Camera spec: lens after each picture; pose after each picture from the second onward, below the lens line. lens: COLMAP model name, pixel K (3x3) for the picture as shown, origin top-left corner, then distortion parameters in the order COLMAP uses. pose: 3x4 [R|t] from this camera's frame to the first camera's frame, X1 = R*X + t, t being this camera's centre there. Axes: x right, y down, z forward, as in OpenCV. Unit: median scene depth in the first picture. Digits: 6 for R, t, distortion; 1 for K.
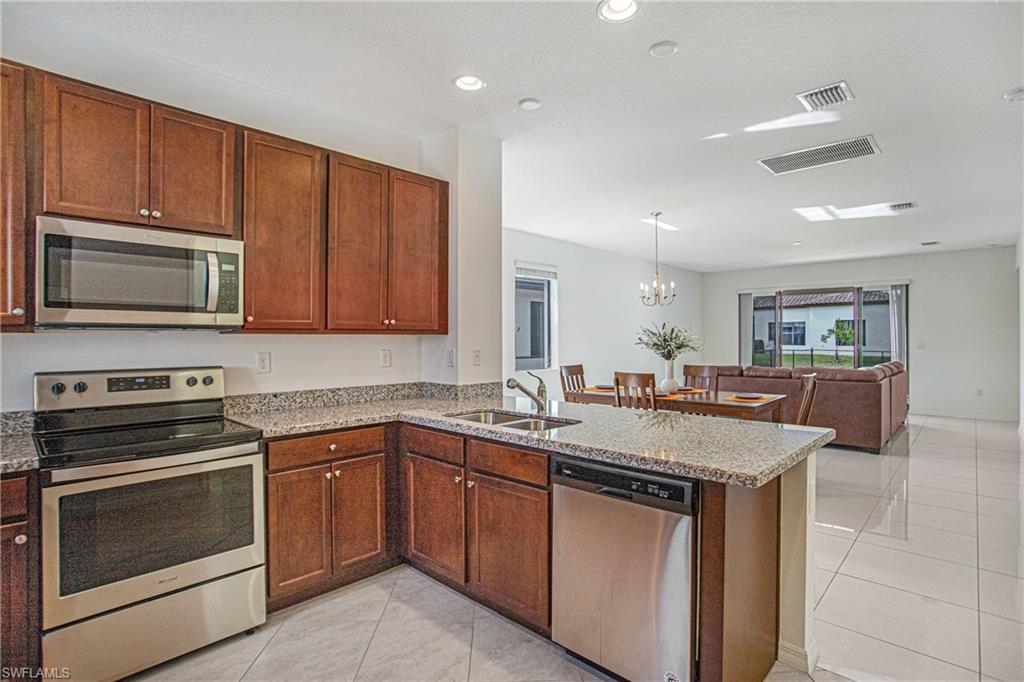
lens RADIAL K [[519.6, 0, 512.0], [0, 519.6, 341.0], [0, 0, 1]] dist [-0.001561, 0.000096]
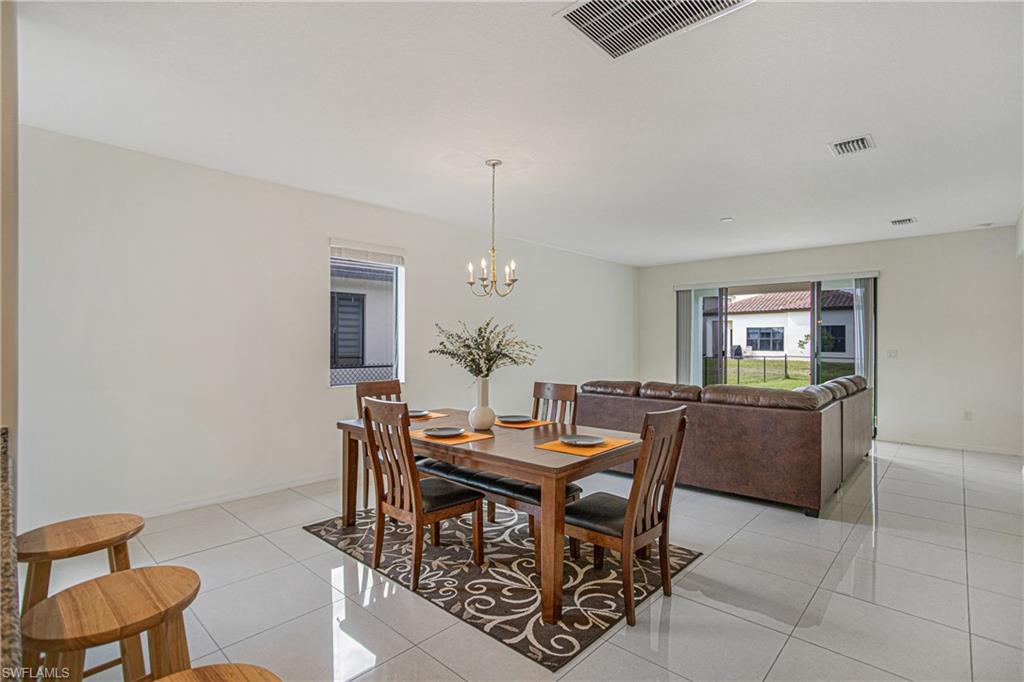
lens RADIAL K [[493.5, 0, 509.2], [0, 493.5, 342.6], [0, 0, 1]] dist [0.001388, 0.000201]
pose [[0.999928, 0.003944, -0.011334, 0.233537], [-0.004006, 0.999977, -0.005483, -0.002623], [0.011312, 0.005528, 0.999921, 0.264119]]
